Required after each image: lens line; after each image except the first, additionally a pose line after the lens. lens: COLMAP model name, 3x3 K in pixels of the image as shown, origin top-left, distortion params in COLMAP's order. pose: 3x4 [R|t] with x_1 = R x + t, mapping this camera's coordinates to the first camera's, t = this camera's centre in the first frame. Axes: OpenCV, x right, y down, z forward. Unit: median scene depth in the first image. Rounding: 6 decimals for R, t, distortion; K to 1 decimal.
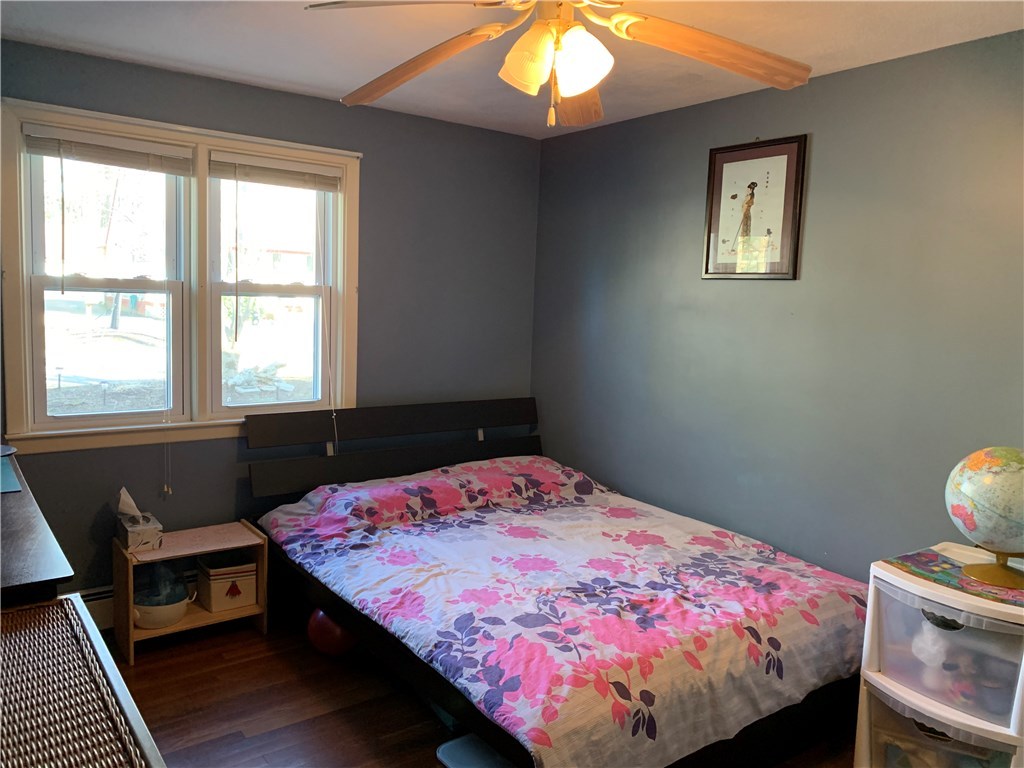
lens RADIAL K [[791.4, 0, 512.0], [0, 791.4, 384.0], [0, 0, 1]] dist [0.100422, -0.162383]
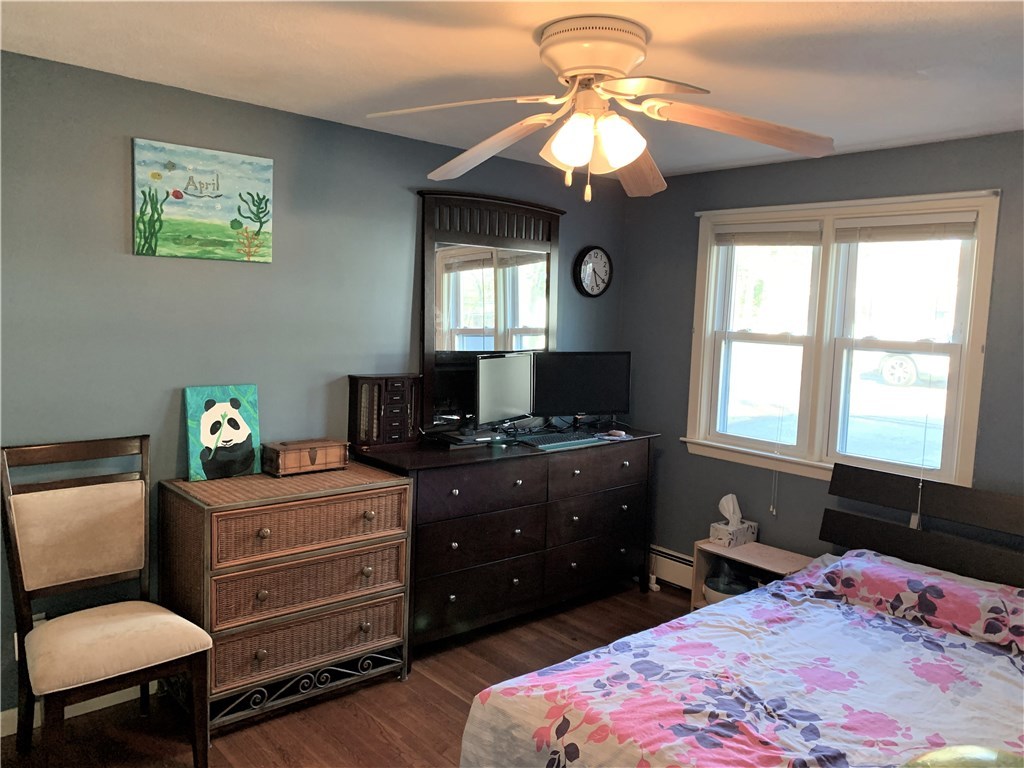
lens RADIAL K [[795.4, 0, 512.0], [0, 795.4, 384.0], [0, 0, 1]] dist [0.059050, 0.000309]
pose [[0.067339, 0.069874, -0.995280, 0.860575], [-0.143062, 0.987913, 0.059677, -0.082954], [0.987420, 0.138368, 0.076522, 0.600983]]
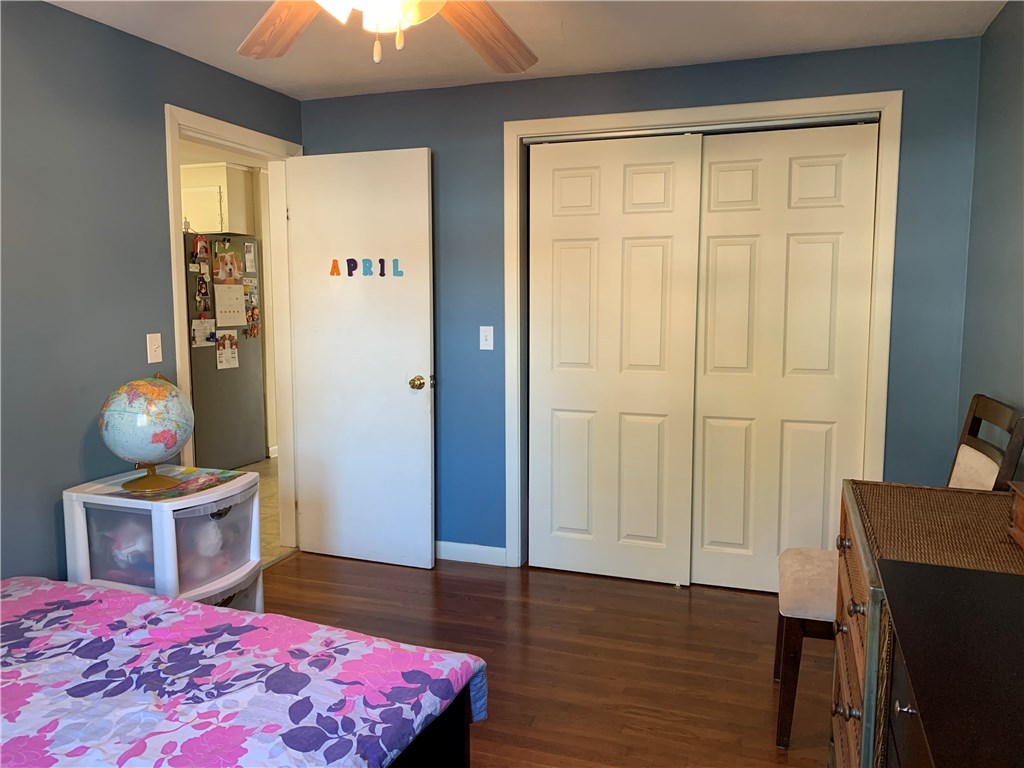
lens RADIAL K [[791.4, 0, 512.0], [0, 791.4, 384.0], [0, 0, 1]] dist [0.100422, -0.162383]
pose [[-0.556313, -0.129761, 0.820779, -0.584871], [0.074471, 0.975973, 0.204772, -0.102316], [-0.827629, 0.175041, -0.533283, 1.012000]]
